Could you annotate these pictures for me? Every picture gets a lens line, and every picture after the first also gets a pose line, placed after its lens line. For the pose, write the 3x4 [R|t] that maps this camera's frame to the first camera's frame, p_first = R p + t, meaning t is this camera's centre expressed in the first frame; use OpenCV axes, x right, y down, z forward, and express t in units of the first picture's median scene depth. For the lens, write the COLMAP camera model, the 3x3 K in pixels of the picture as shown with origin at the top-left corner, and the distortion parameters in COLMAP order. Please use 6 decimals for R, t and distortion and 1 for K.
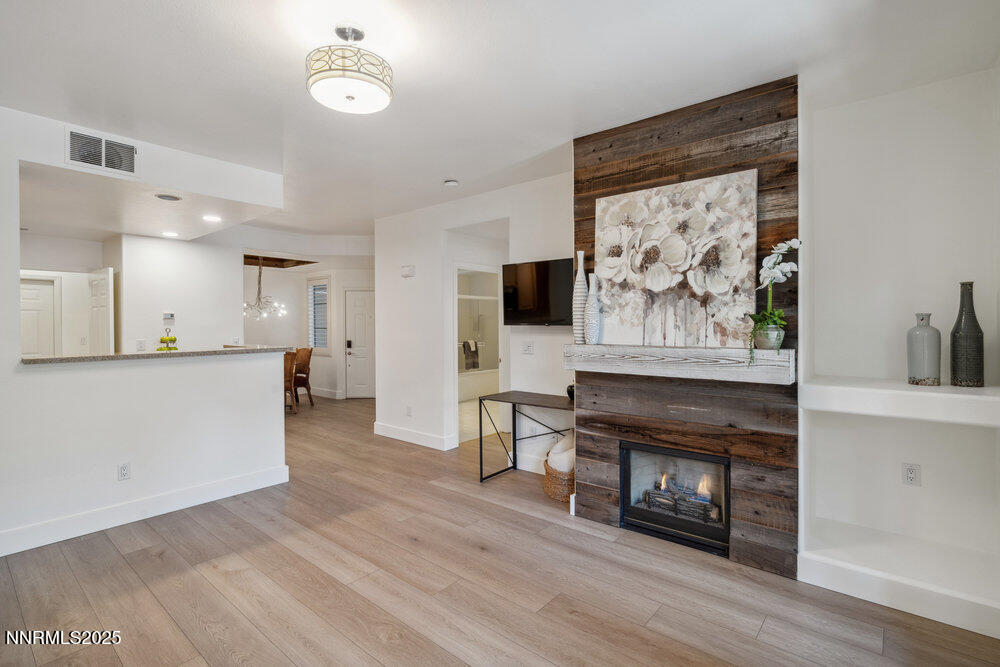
lens RADIAL K [[486.4, 0, 500.0], [0, 486.4, 326.5], [0, 0, 1]] dist [-0.002245, 0.000307]
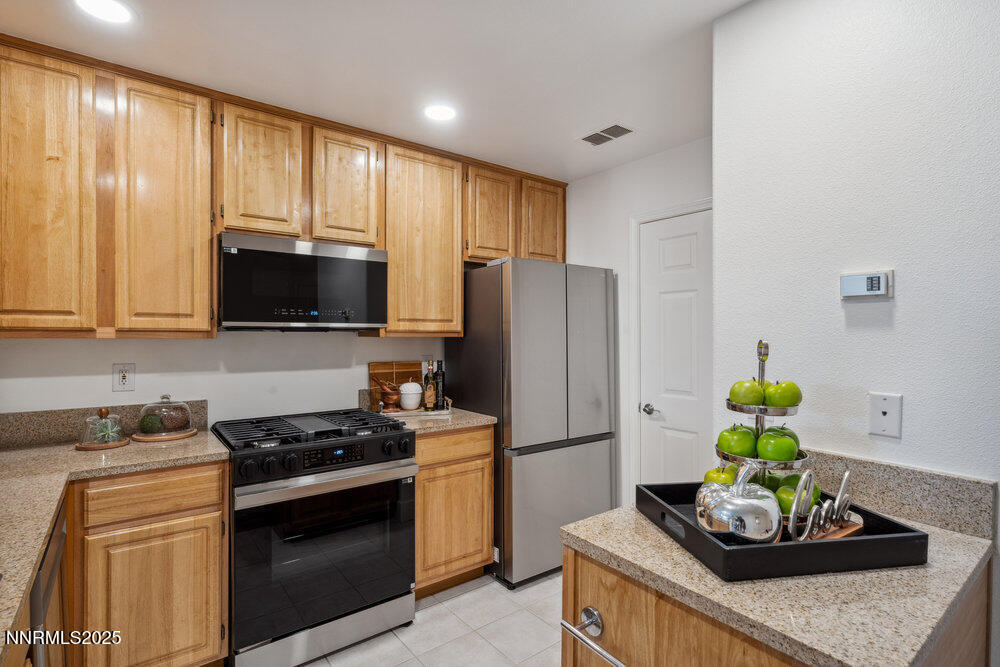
lens RADIAL K [[486.4, 0, 500.2], [0, 486.4, 329.9], [0, 0, 1]] dist [-0.002245, 0.000307]
pose [[-0.198391, -0.002761, -0.980119, -0.368111], [-0.003572, 0.999991, -0.002094, -0.000600], [0.980116, 0.003086, -0.198399, 0.753769]]
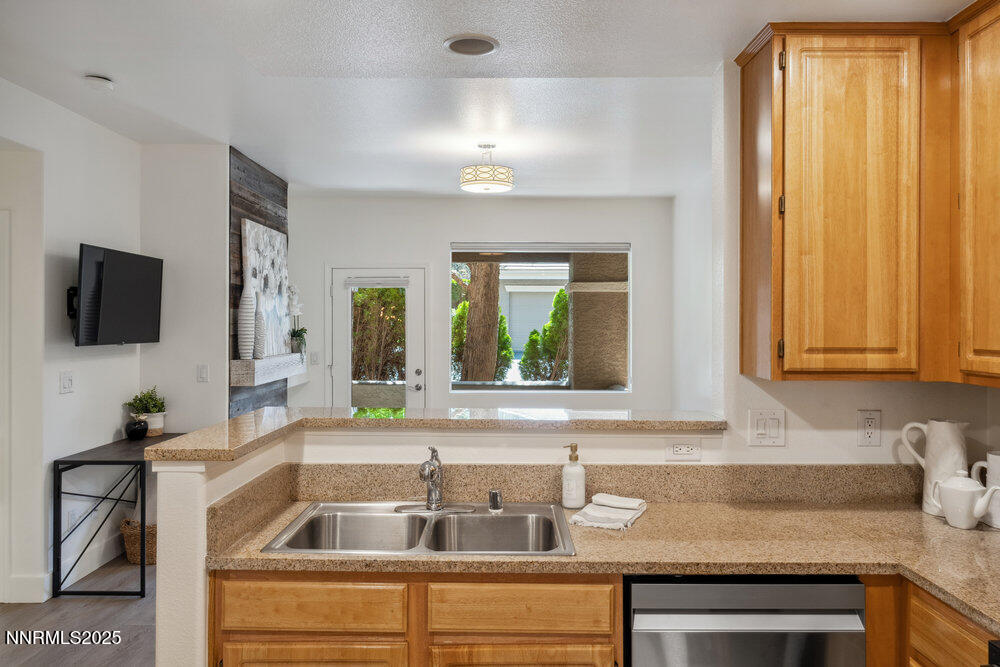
lens RADIAL K [[736.1, 0, 500.5], [0, 736.1, 329.4], [0, 0, 1]] dist [-0.000887, 0.006862]
pose [[-0.648758, -0.005145, 0.760978, -0.665474], [0.001210, 0.999969, 0.007792, -0.016220], [-0.760994, 0.005976, -0.648731, 0.782514]]
